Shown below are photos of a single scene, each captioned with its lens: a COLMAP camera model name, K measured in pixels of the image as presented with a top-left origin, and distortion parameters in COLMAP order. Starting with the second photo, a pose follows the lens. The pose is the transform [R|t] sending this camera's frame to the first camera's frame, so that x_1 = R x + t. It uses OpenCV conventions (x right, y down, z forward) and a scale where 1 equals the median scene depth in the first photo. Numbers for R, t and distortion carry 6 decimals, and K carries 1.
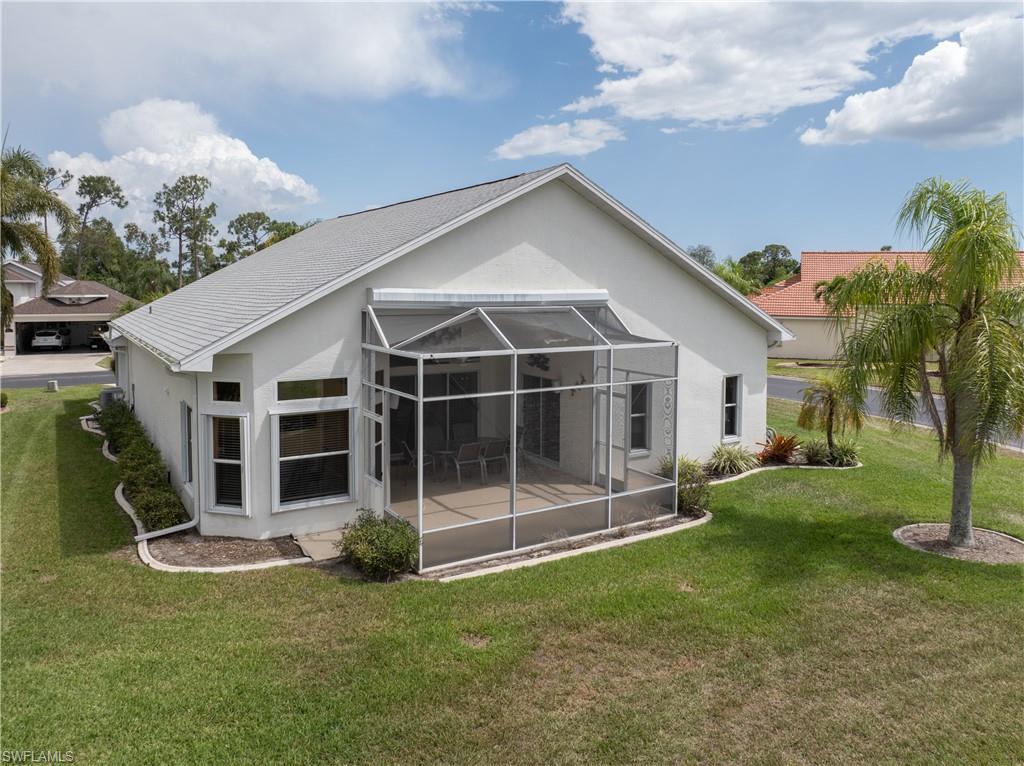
lens RADIAL K [[729.4, 0, 514.2], [0, 729.4, 342.9], [0, 0, 1]] dist [-0.046951, 0.000116]
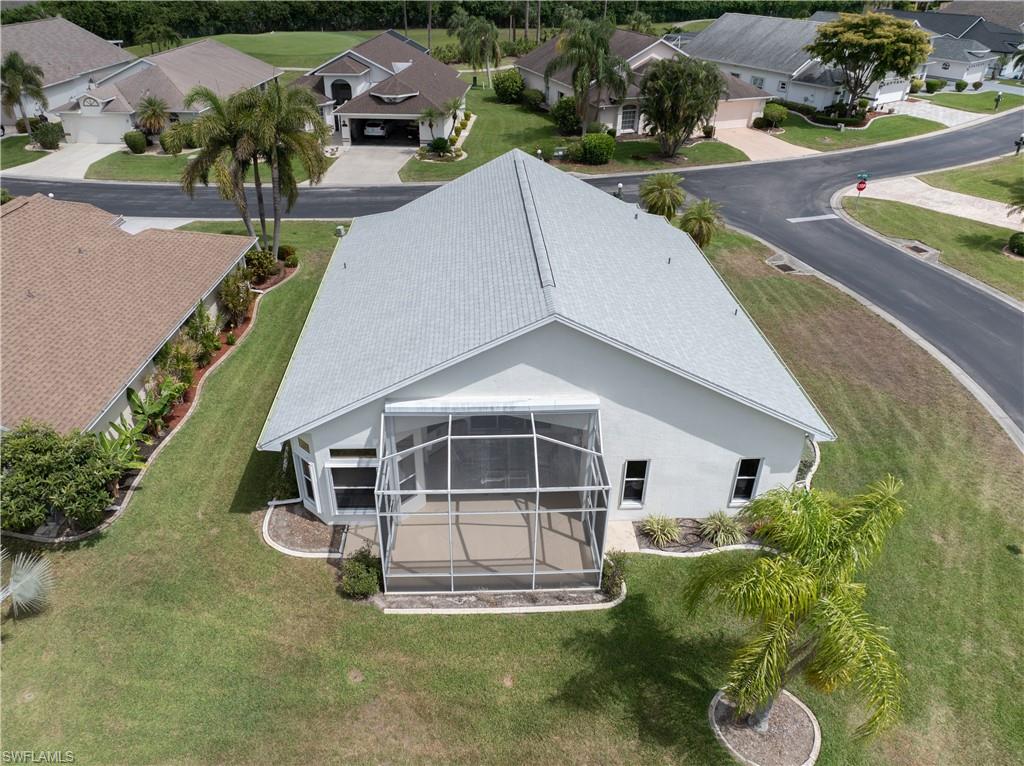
lens RADIAL K [[724.0, 0, 512.0], [0, 724.0, 383.0], [0, 0, 1]] dist [-0.044373, -0.001812]
pose [[0.861992, 0.280417, -0.422298, 0.595042], [-0.042267, 0.869921, 0.491376, -0.806209], [0.505156, -0.405713, 0.761718, 0.077855]]
